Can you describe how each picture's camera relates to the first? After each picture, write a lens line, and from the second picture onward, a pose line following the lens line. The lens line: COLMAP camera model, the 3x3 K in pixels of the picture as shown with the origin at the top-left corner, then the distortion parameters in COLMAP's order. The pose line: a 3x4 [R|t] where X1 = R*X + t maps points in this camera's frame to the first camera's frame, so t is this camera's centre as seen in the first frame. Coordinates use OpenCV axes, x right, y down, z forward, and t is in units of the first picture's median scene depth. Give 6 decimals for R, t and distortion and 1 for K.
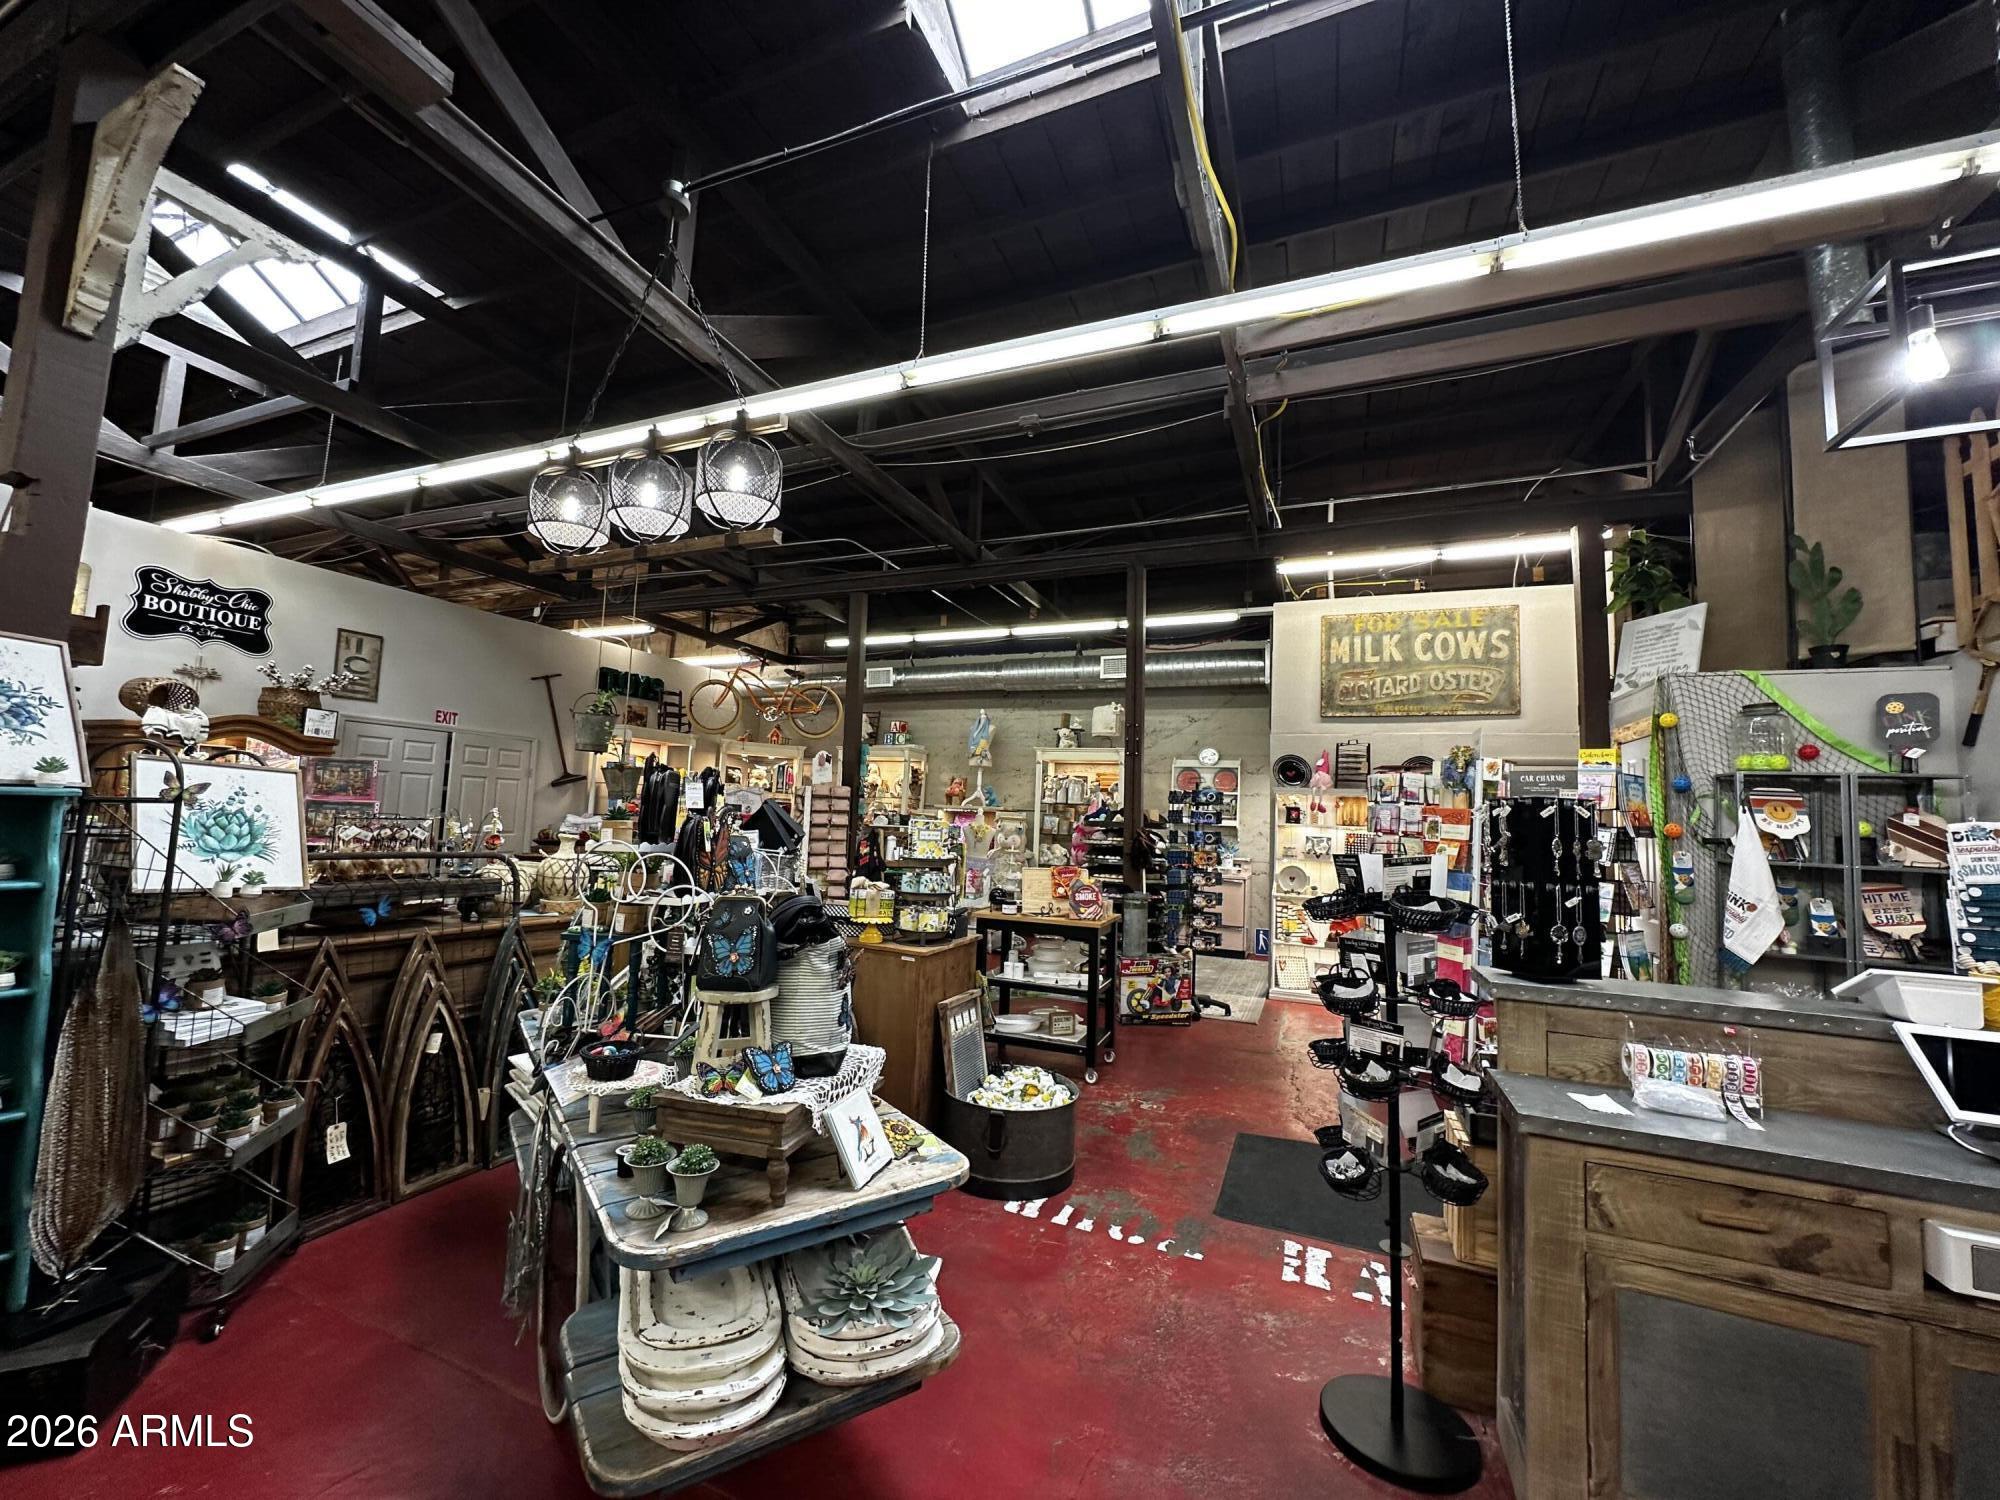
lens RADIAL K [[797.7, 0, 1000.3], [0, 797.7, 753.5], [0, 0, 1]] dist [-0.004301, 0.000933]
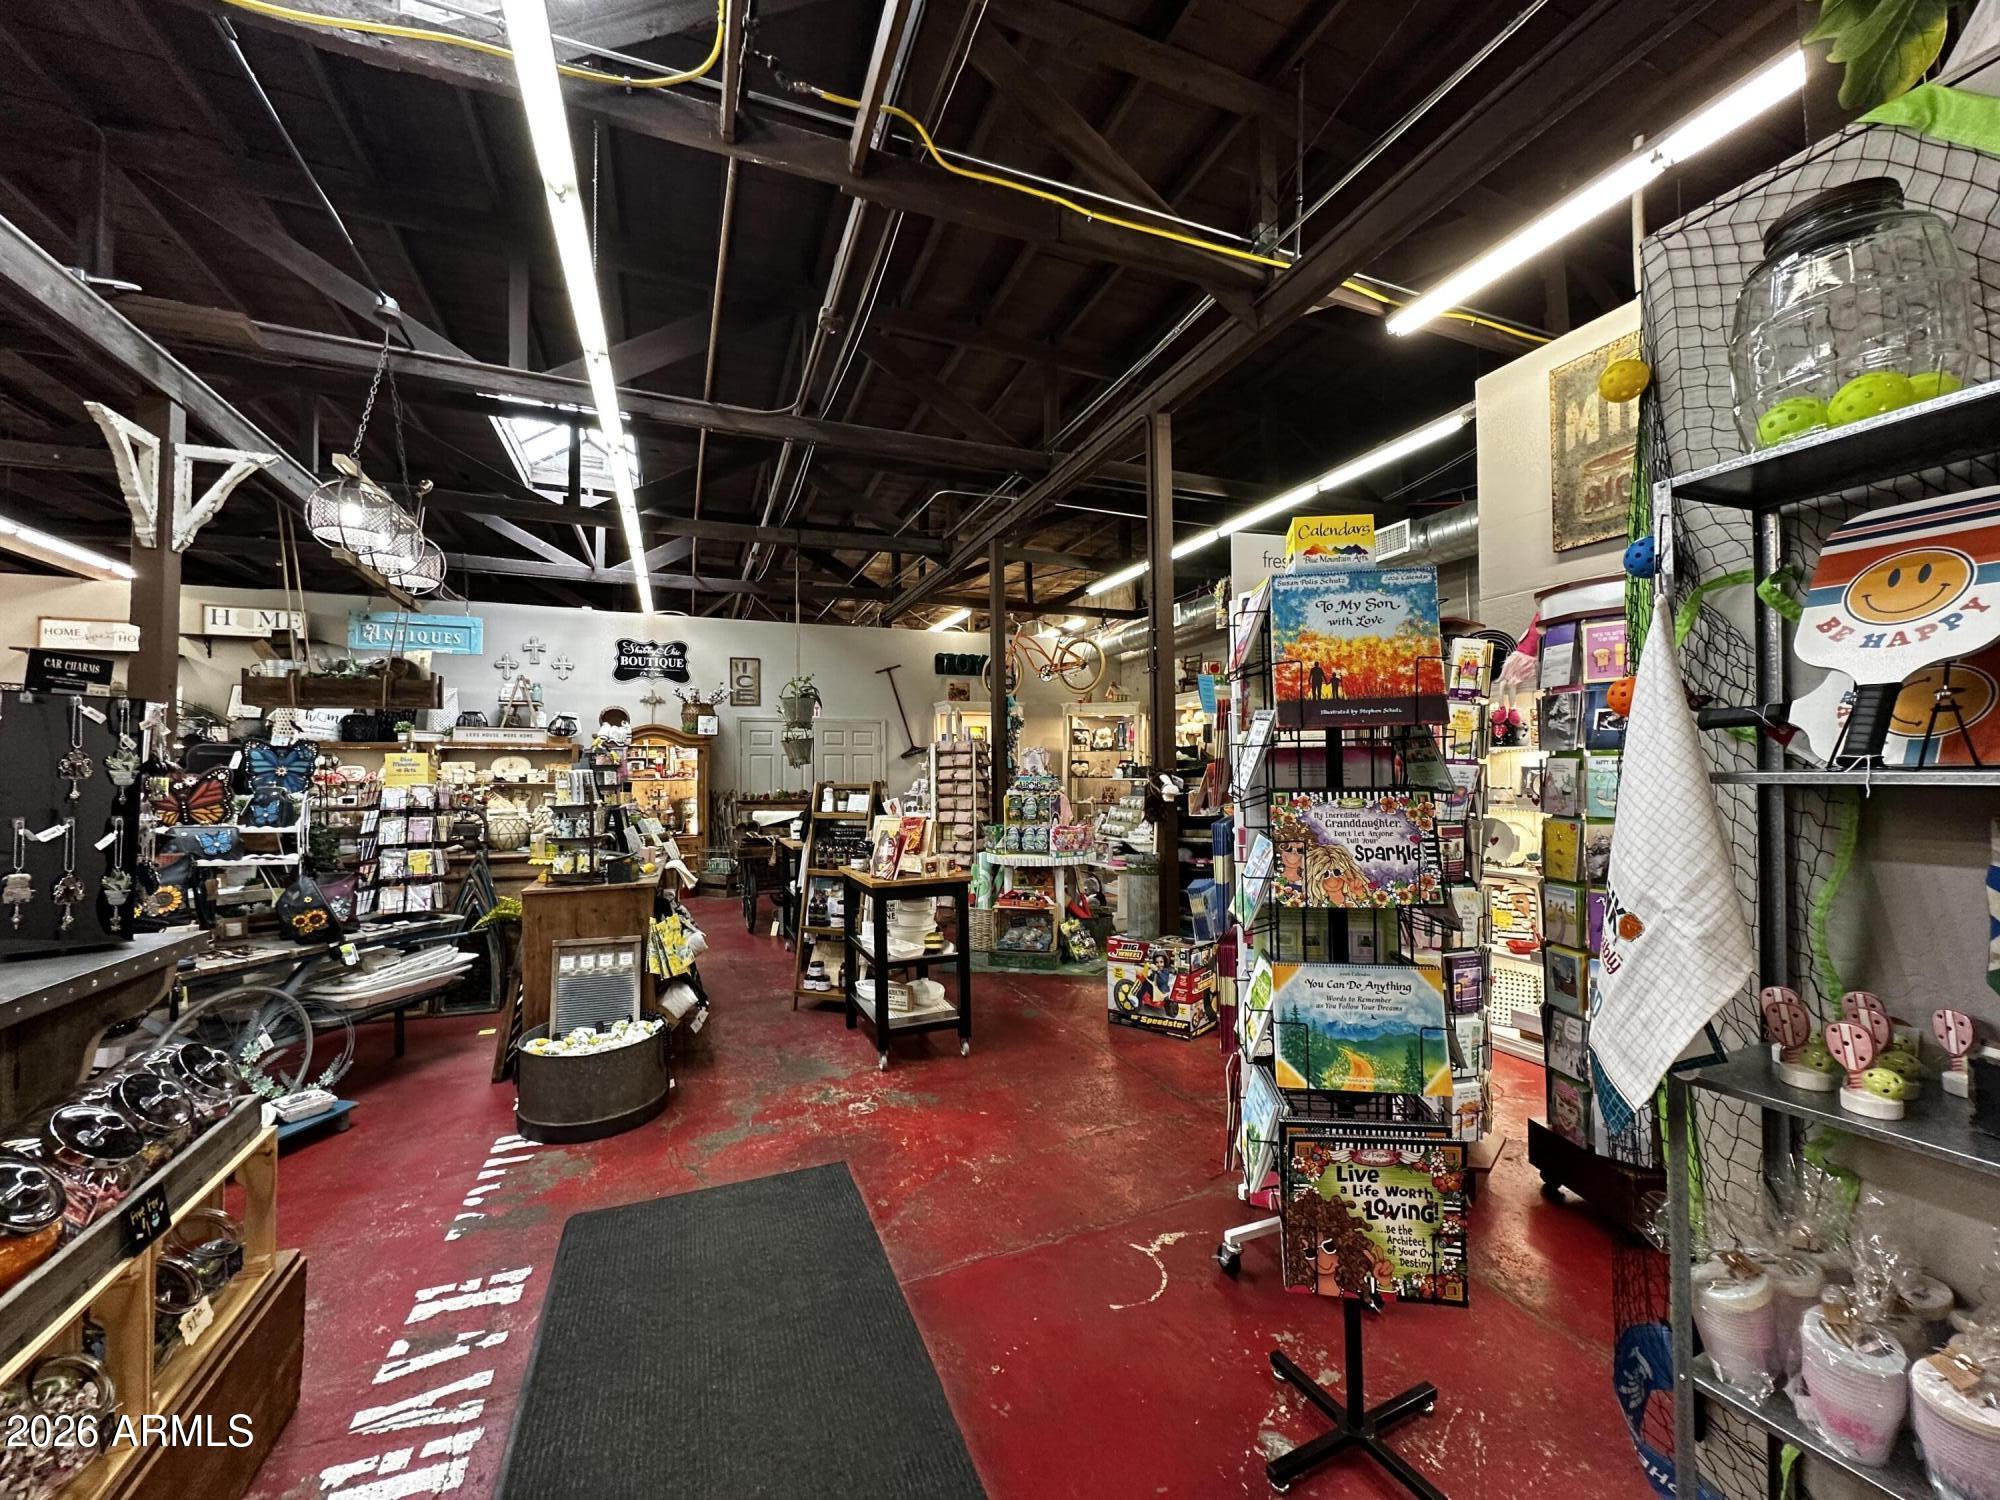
lens RADIAL K [[797.7, 0, 1000.3], [0, 797.7, 753.5], [0, 0, 1]] dist [-0.004301, 0.000933]
pose [[0.700198, -0.063599, -0.711110, 0.638063], [0.095428, 0.995424, 0.004937, 0.066613], [0.707542, -0.071316, 0.703063, 0.397449]]
